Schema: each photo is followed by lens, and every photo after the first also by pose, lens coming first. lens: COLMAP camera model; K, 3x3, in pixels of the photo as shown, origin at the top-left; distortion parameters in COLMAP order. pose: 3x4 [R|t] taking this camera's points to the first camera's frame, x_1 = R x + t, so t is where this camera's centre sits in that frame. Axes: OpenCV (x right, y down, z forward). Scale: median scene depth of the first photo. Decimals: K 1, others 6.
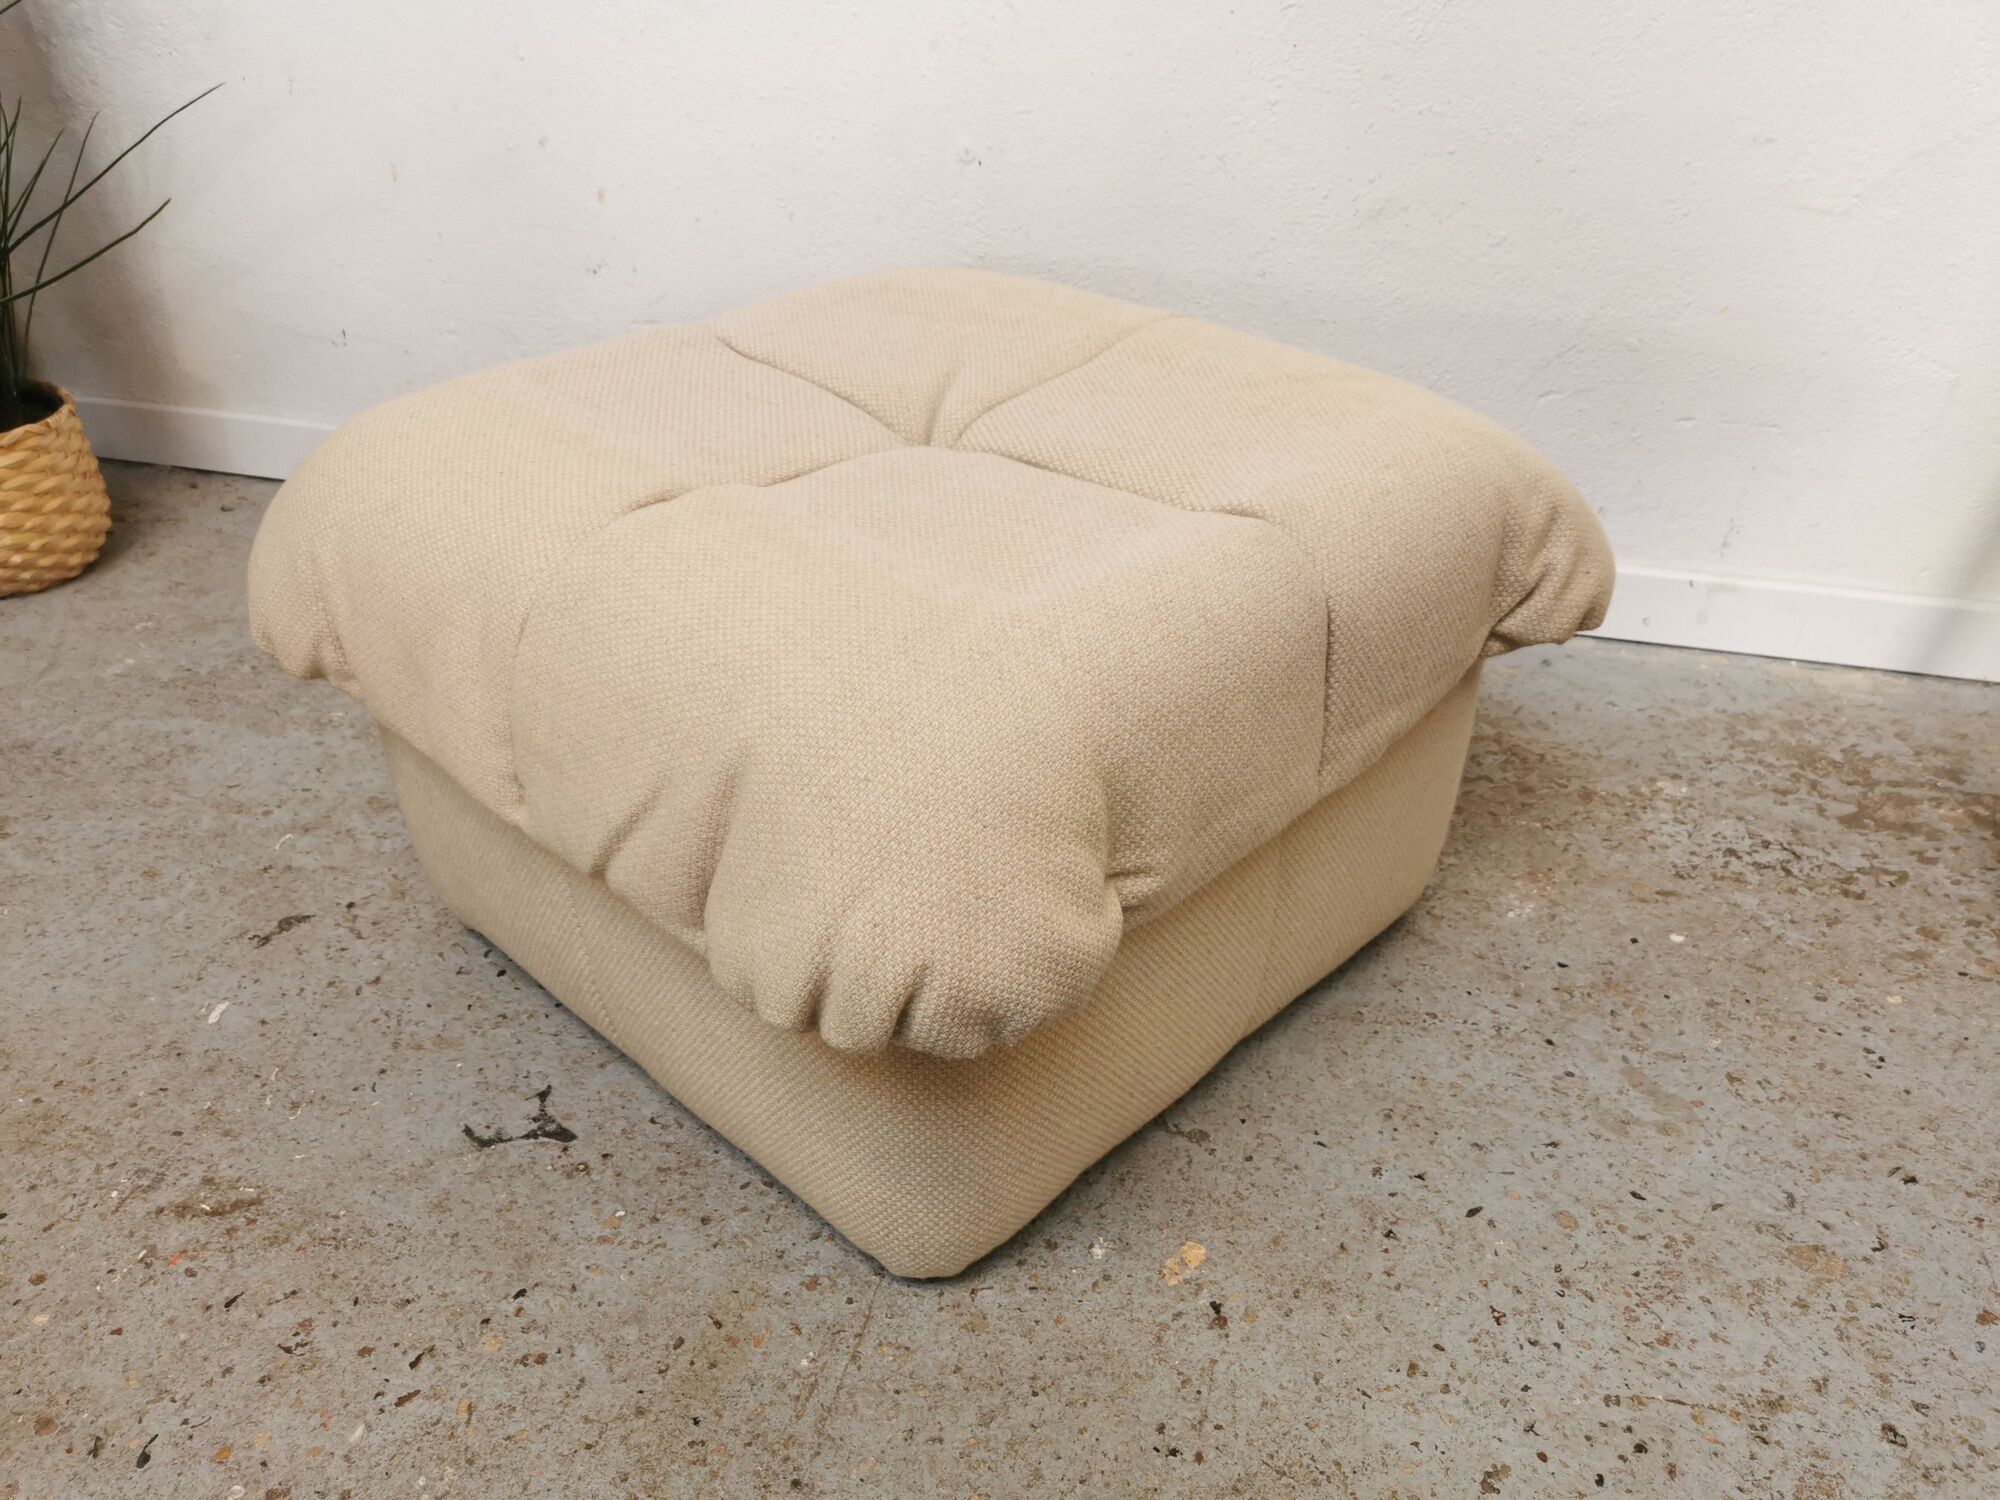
lens RADIAL K [[1553.6, 0, 998.7], [0, 1553.6, 749.0], [0, 0, 1]] dist [0.058349, -0.058494]
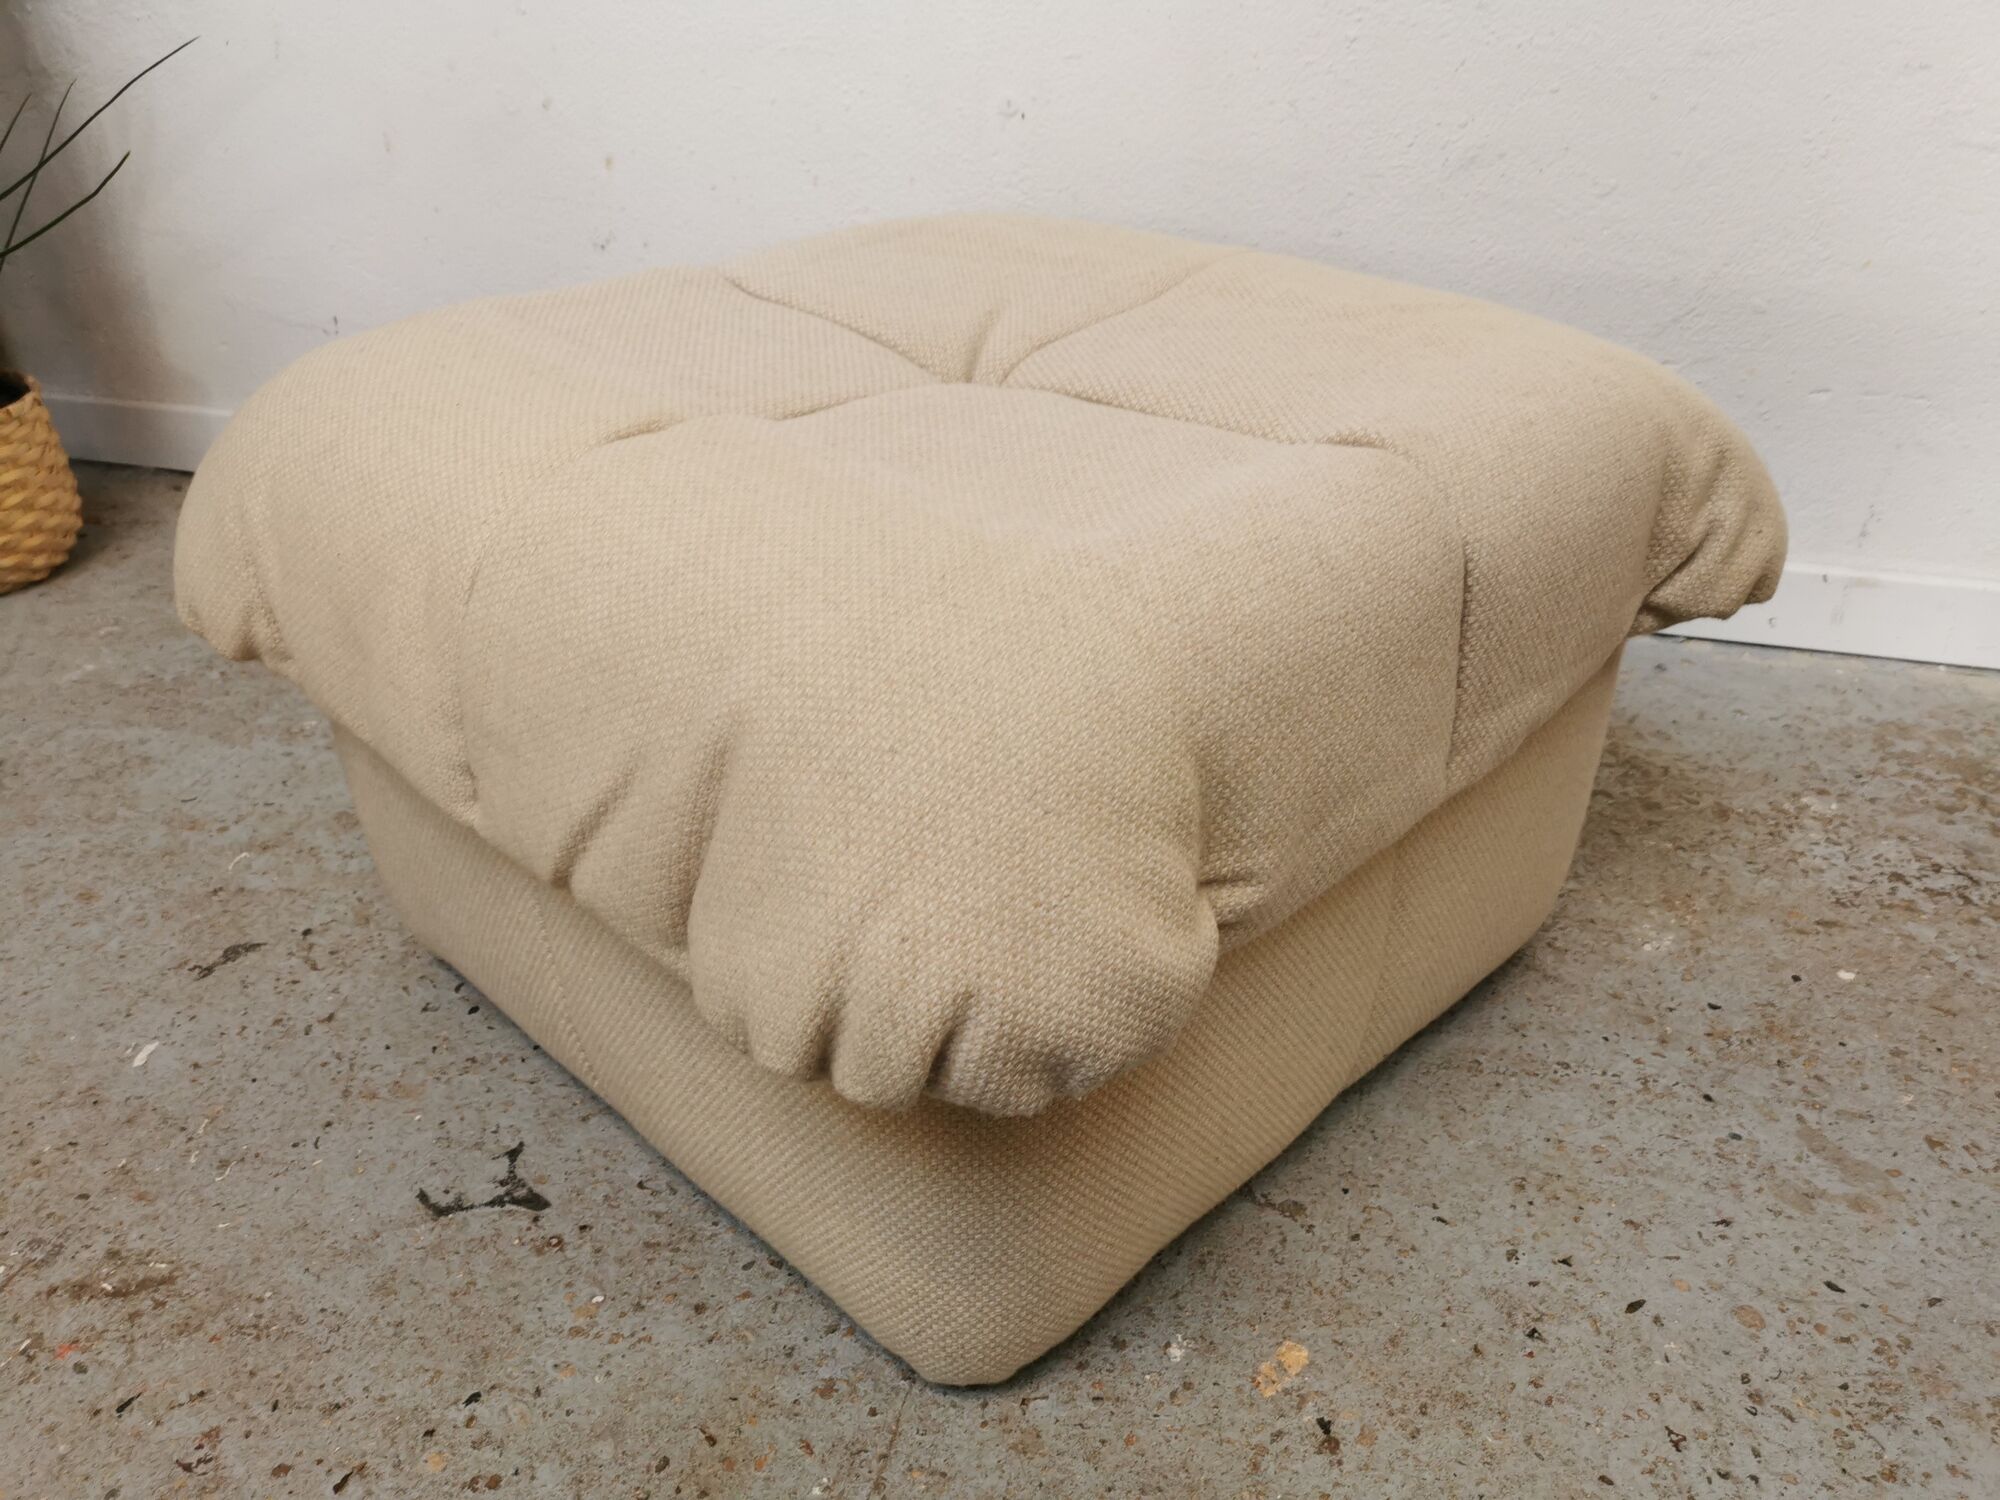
lens RADIAL K [[1553.6, 0, 996.5], [0, 1553.6, 751.3], [0, 0, 1]] dist [0.058349, -0.058494]
pose [[0.999767, 0.000557, -0.021558, -0.012110], [-0.001191, 0.999567, -0.029387, 0.029753], [0.021532, 0.029406, 0.999336, 0.161266]]
